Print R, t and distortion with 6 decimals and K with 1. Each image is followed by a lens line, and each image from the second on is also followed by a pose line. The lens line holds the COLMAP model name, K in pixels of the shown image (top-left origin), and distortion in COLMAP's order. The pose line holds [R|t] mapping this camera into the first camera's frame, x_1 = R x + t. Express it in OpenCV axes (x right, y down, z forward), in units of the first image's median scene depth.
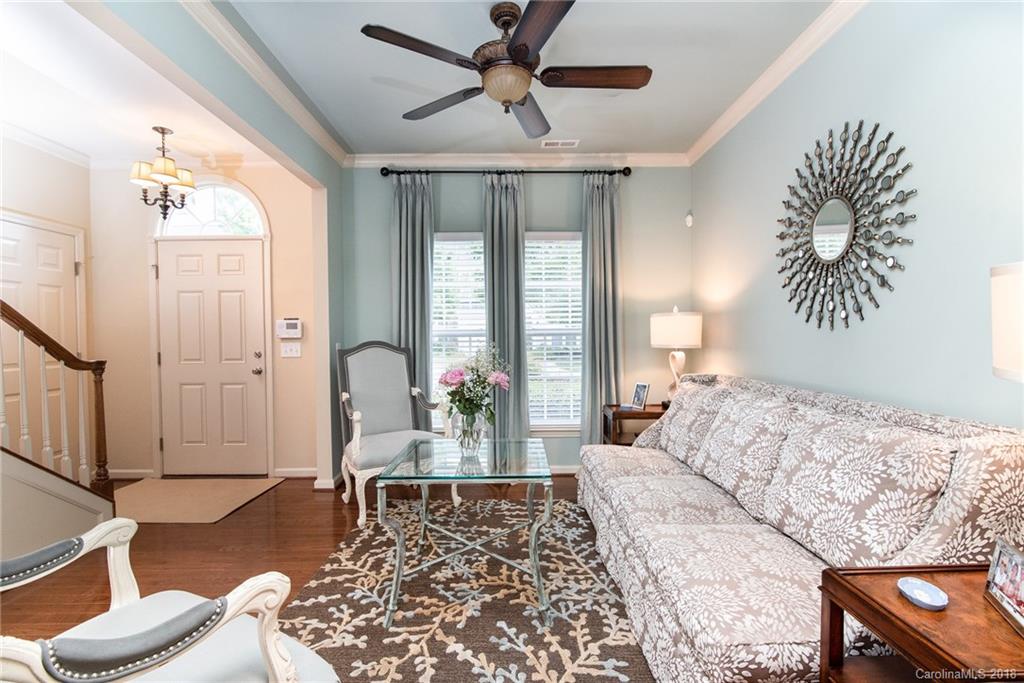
lens RADIAL K [[471.4, 0, 503.4], [0, 471.4, 338.5], [0, 0, 1]] dist [-0.009360, -0.000043]
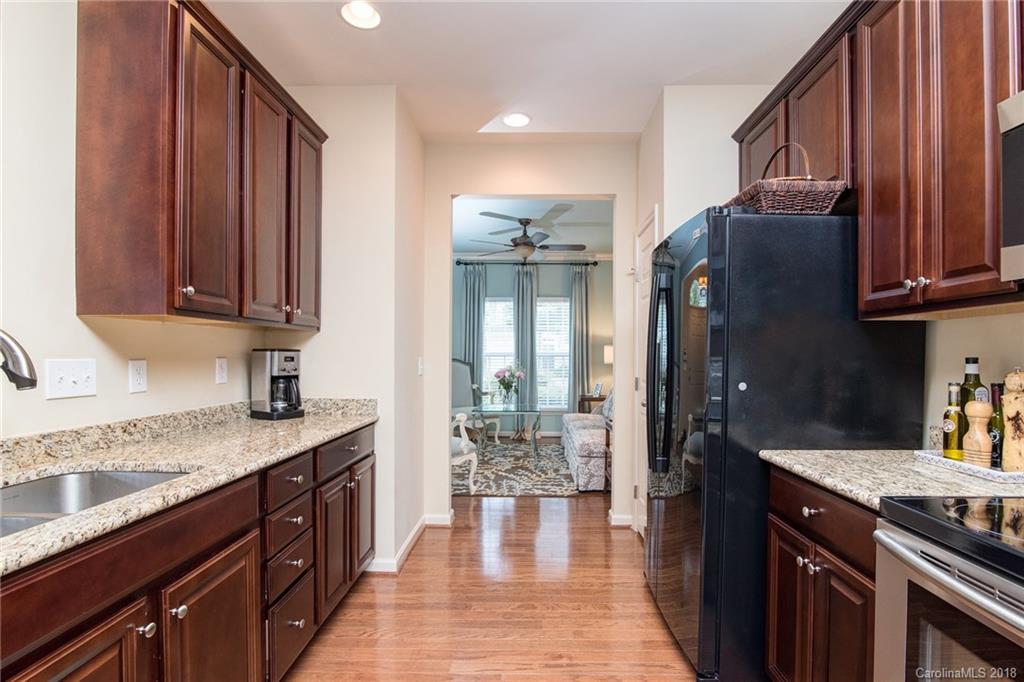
lens RADIAL K [[471.4, 0, 521.9], [0, 471.4, 356.8], [0, 0, 1]] dist [-0.009360, -0.000043]
pose [[0.999813, 0.012460, -0.014785, 0.025013], [-0.012484, 0.999921, -0.001529, -0.000358], [0.014765, 0.001713, 0.999890, -1.015415]]
